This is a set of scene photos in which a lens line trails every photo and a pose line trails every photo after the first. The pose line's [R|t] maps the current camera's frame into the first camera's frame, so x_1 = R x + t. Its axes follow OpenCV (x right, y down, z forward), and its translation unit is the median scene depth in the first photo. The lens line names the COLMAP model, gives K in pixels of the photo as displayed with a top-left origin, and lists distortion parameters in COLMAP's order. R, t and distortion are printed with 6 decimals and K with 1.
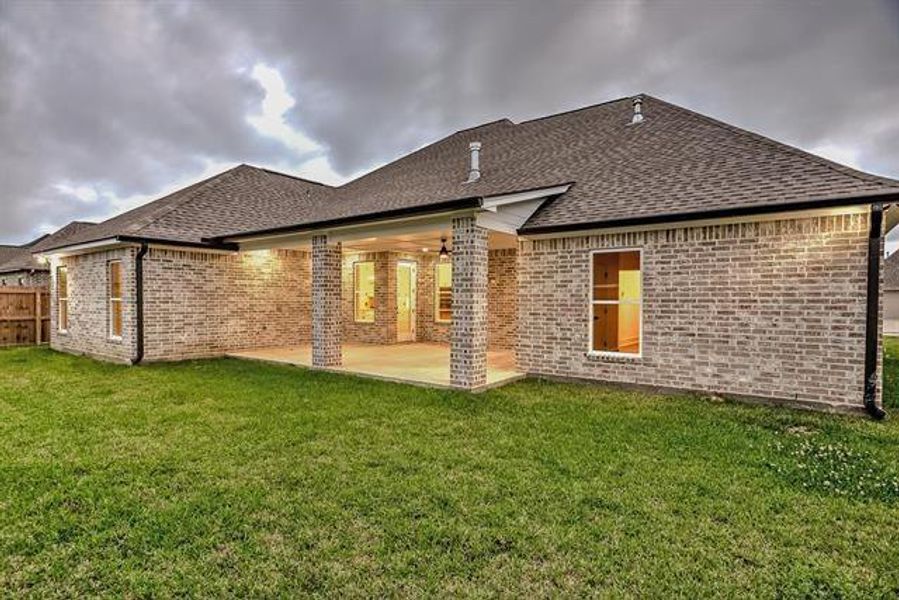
lens RADIAL K [[478.6, 0, 449.5], [0, 478.6, 300.0], [0, 0, 1]] dist [-0.000380, 0.000145]
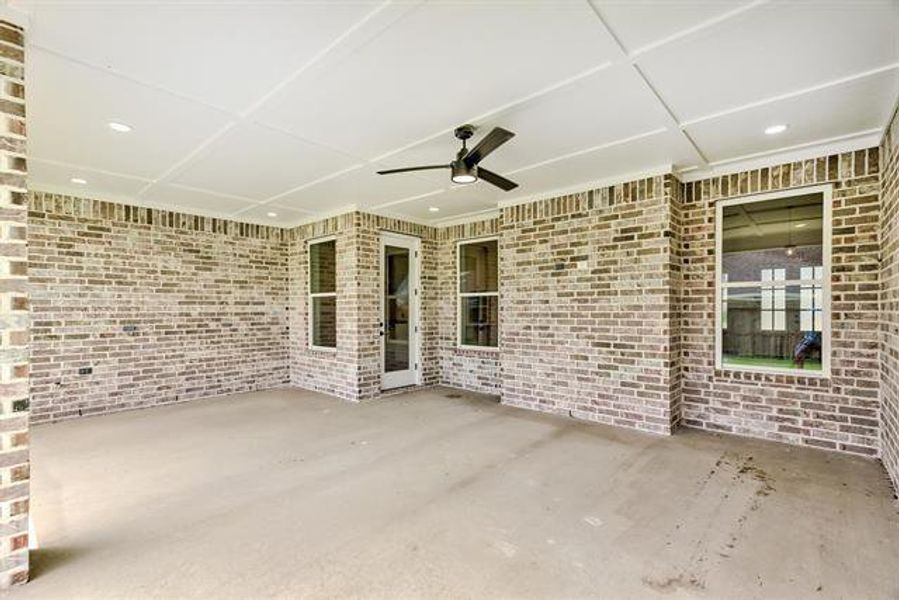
lens RADIAL K [[410.7, 0, 446.0], [0, 410.7, 310.5], [0, 0, 1]] dist [0.022547, -0.000173]
pose [[0.995432, -0.007793, -0.095152, 0.002761], [0.007999, 0.999966, 0.001783, 0.001282], [0.095135, -0.002536, 0.995461, 0.699484]]
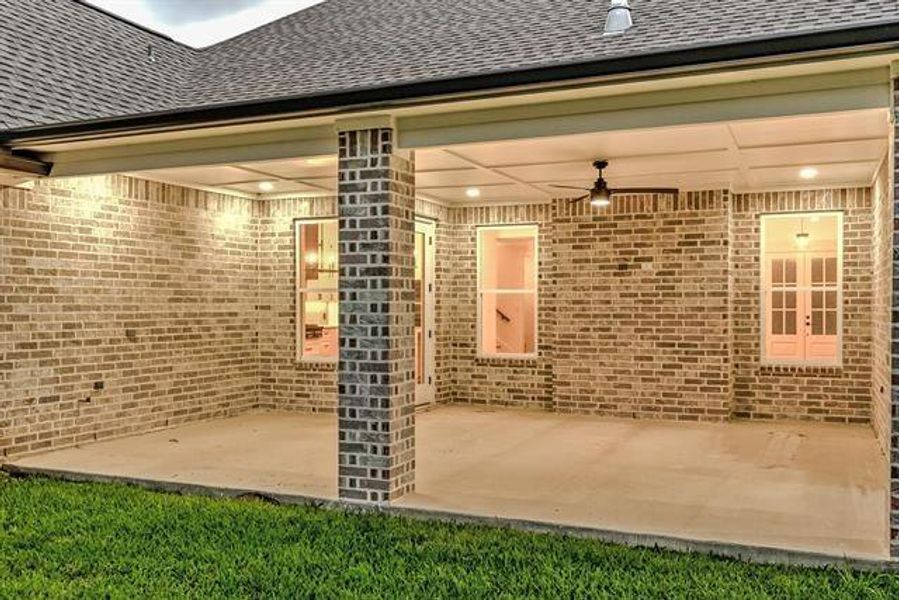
lens RADIAL K [[846.6, 0, 449.5], [0, 846.6, 300.0], [0, 0, 1]] dist [0.014753, 0.002446]
pose [[0.974621, -0.002171, 0.223852, -0.297386], [0.003701, 0.999973, -0.006415, -0.003908], [-0.223832, 0.007080, 0.974602, 0.320304]]
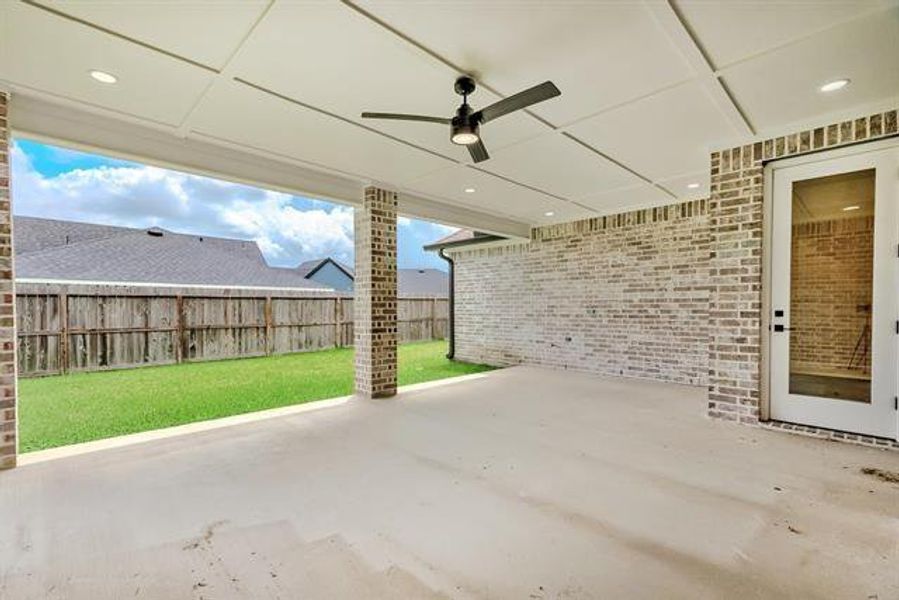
lens RADIAL K [[410.7, 0, 446.0], [0, 410.7, 310.5], [0, 0, 1]] dist [0.022547, -0.000173]
pose [[-0.162712, 0.001786, -0.986672, 0.251414], [-0.000589, 0.999998, 0.001907, 0.017345], [0.986673, 0.000892, -0.162711, 1.027135]]
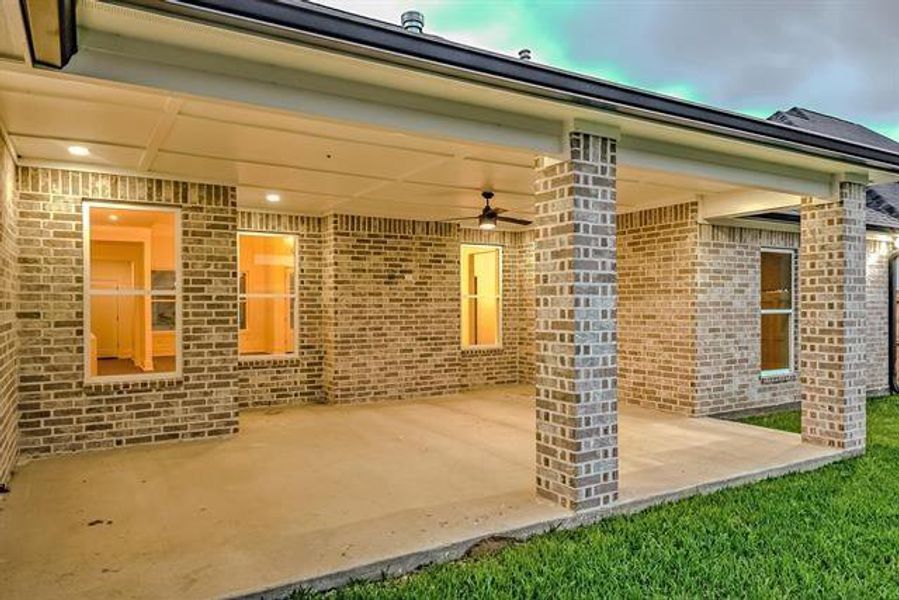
lens RADIAL K [[606.4, 0, 449.5], [0, 606.4, 300.0], [0, 0, 1]] dist [0.017548, 0.000463]
pose [[0.377058, 0.001906, 0.926188, -0.616725], [0.006132, 0.999971, -0.004554, -0.010231], [-0.926169, 0.007397, 0.377036, 0.789329]]
